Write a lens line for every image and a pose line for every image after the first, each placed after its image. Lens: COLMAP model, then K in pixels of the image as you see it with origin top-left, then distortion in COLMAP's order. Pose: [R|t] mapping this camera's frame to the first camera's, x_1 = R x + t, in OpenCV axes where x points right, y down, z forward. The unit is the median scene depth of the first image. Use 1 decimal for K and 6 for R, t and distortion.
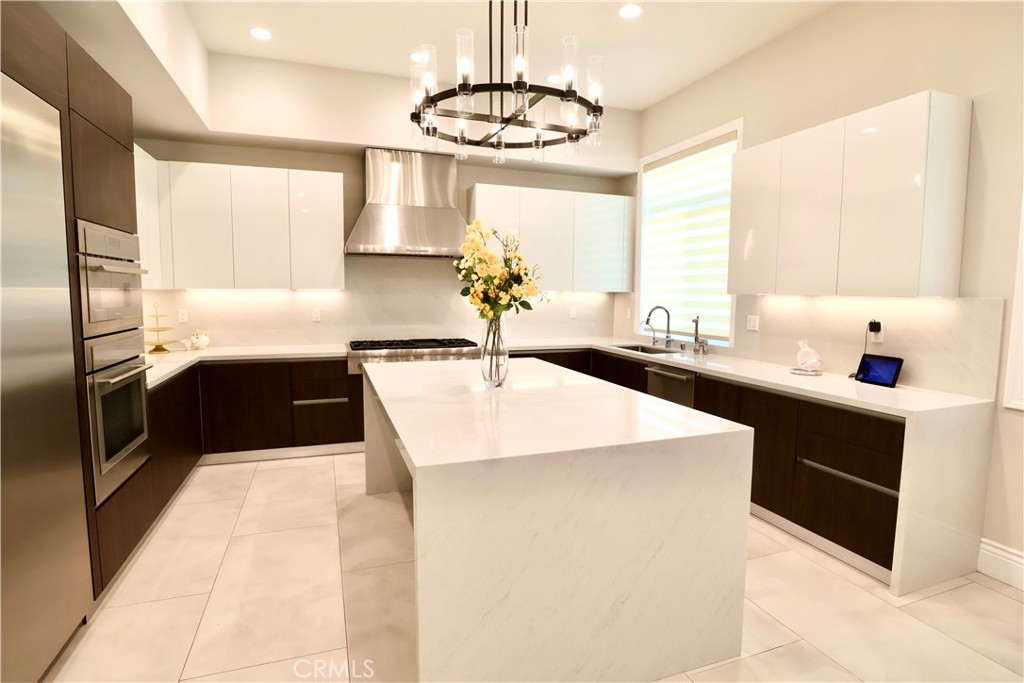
lens RADIAL K [[520.0, 0, 513.9], [0, 520.0, 340.2], [0, 0, 1]] dist [-0.033548, -0.000594]
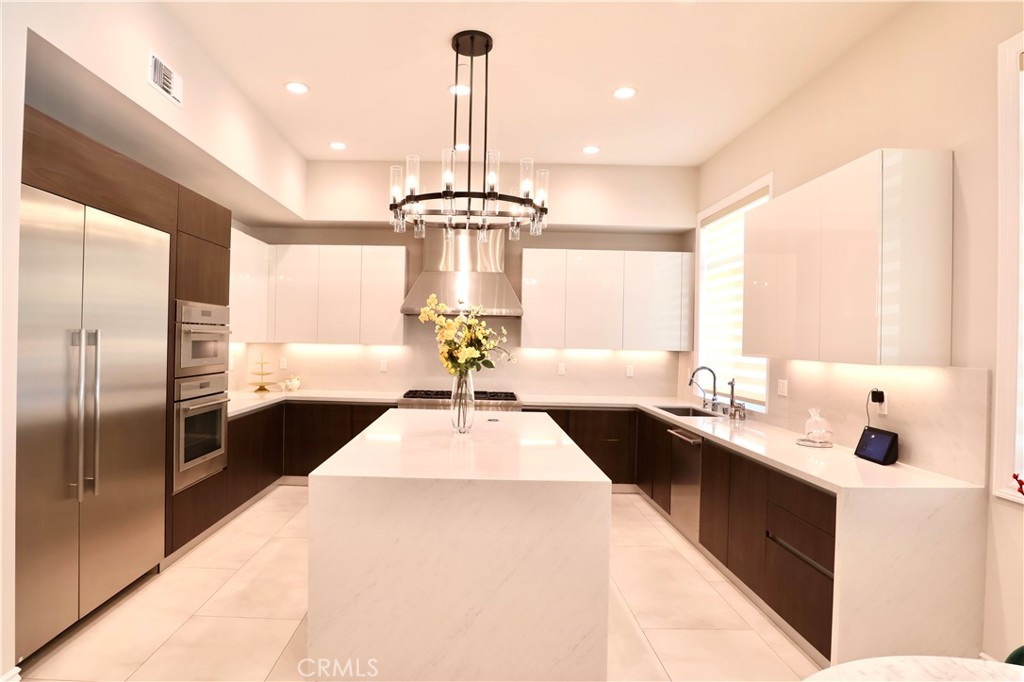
lens RADIAL K [[583.6, 0, 509.4], [0, 583.6, 339.7], [0, 0, 1]] dist [-0.039334, 0.005227]
pose [[0.938460, 0.012755, -0.345152, 0.419140], [-0.045316, 0.995226, -0.086435, -0.008736], [0.342402, 0.096757, 0.934558, -0.168819]]
